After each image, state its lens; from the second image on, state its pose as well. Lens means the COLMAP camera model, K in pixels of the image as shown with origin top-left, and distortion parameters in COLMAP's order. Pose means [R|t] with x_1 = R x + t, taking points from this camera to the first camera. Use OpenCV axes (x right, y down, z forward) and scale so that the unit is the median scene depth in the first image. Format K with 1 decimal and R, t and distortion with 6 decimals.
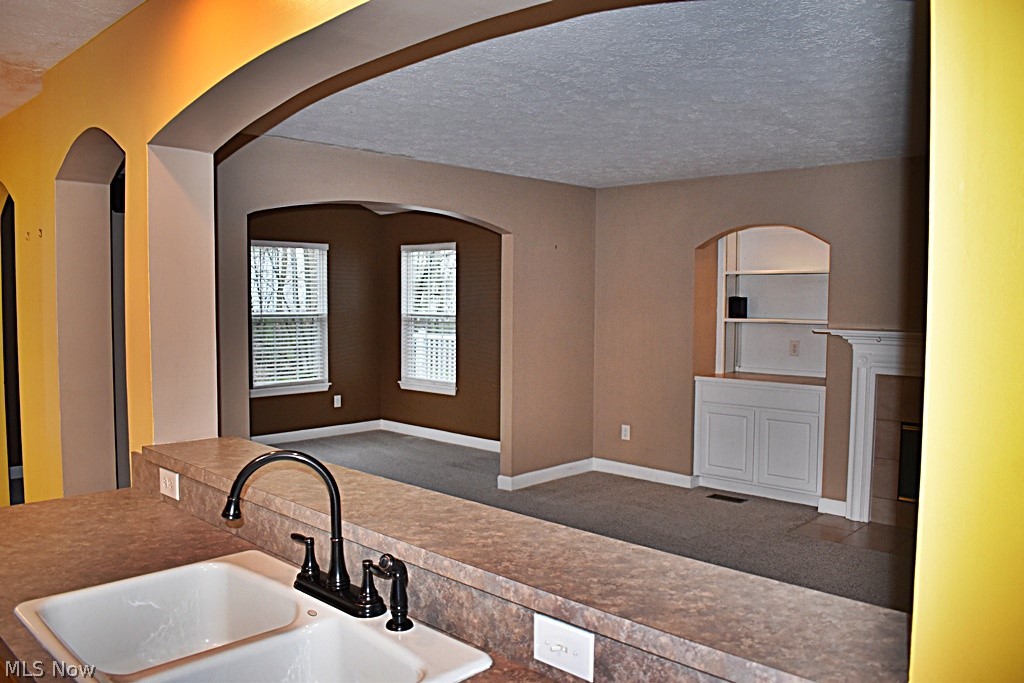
lens RADIAL K [[796.5, 0, 505.2], [0, 796.5, 344.1], [0, 0, 1]] dist [-0.095617, 0.012714]
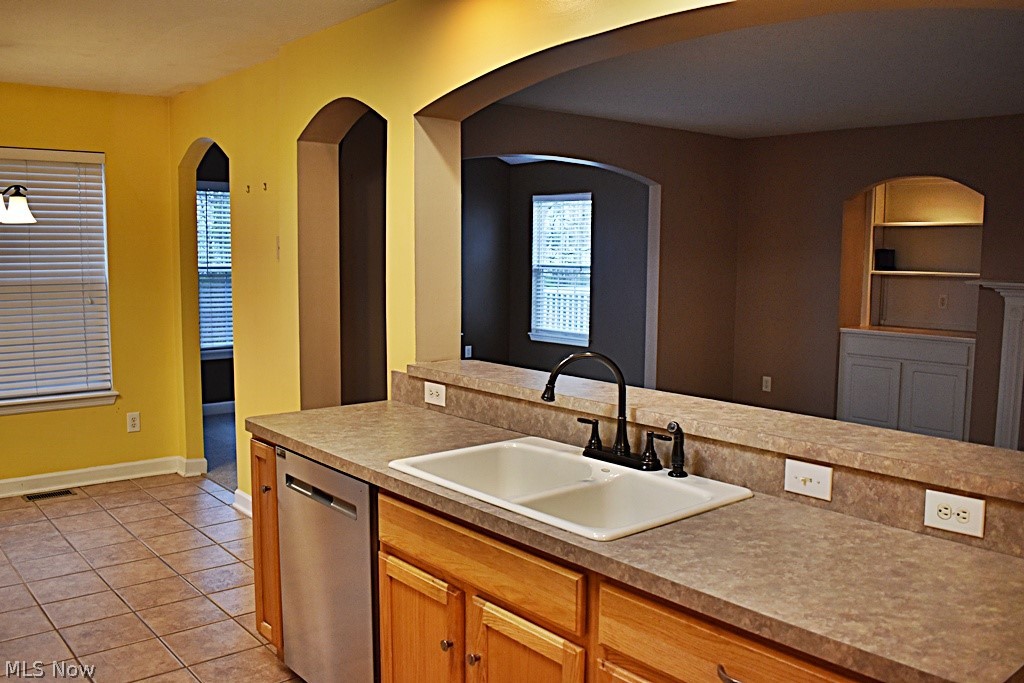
lens RADIAL K [[875.2, 0, 506.0], [0, 875.2, 344.3], [0, 0, 1]] dist [-0.091028, 0.012810]
pose [[0.994258, 0.014834, -0.105980, -0.062679], [-0.009763, 0.998789, 0.048210, 0.012007], [0.106567, -0.046899, 0.993199, -0.127490]]
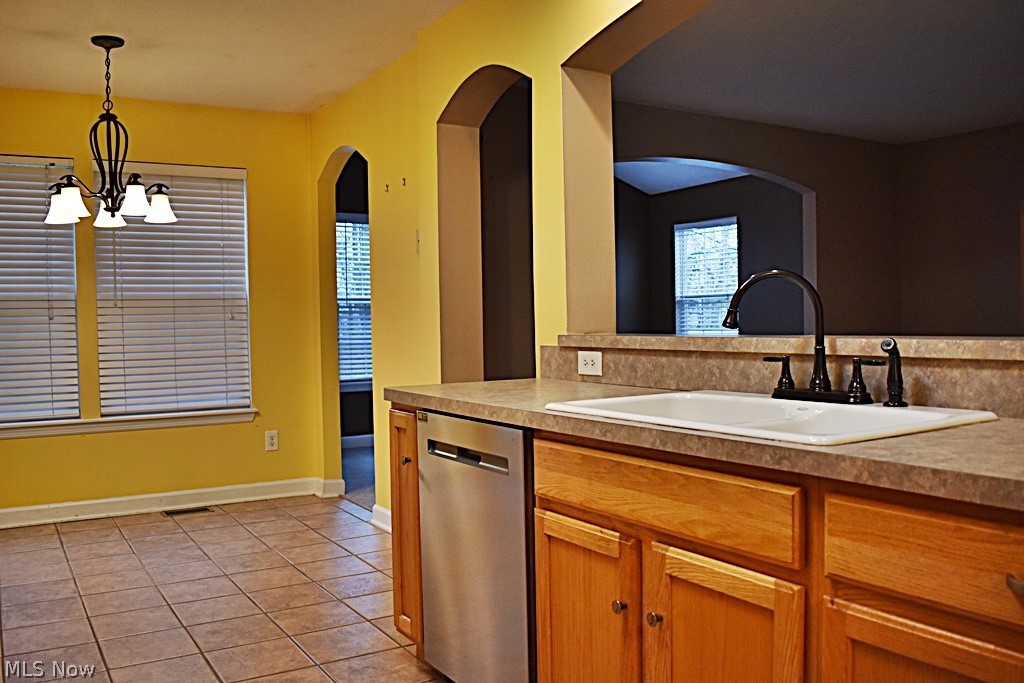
lens RADIAL K [[875.2, 0, 506.0], [0, 875.2, 344.3], [0, 0, 1]] dist [-0.091028, 0.012810]
pose [[0.966568, -0.014739, -0.255988, -0.081897], [0.007002, 0.999491, -0.031111, 0.068451], [0.256316, 0.028278, 0.966179, -0.083040]]
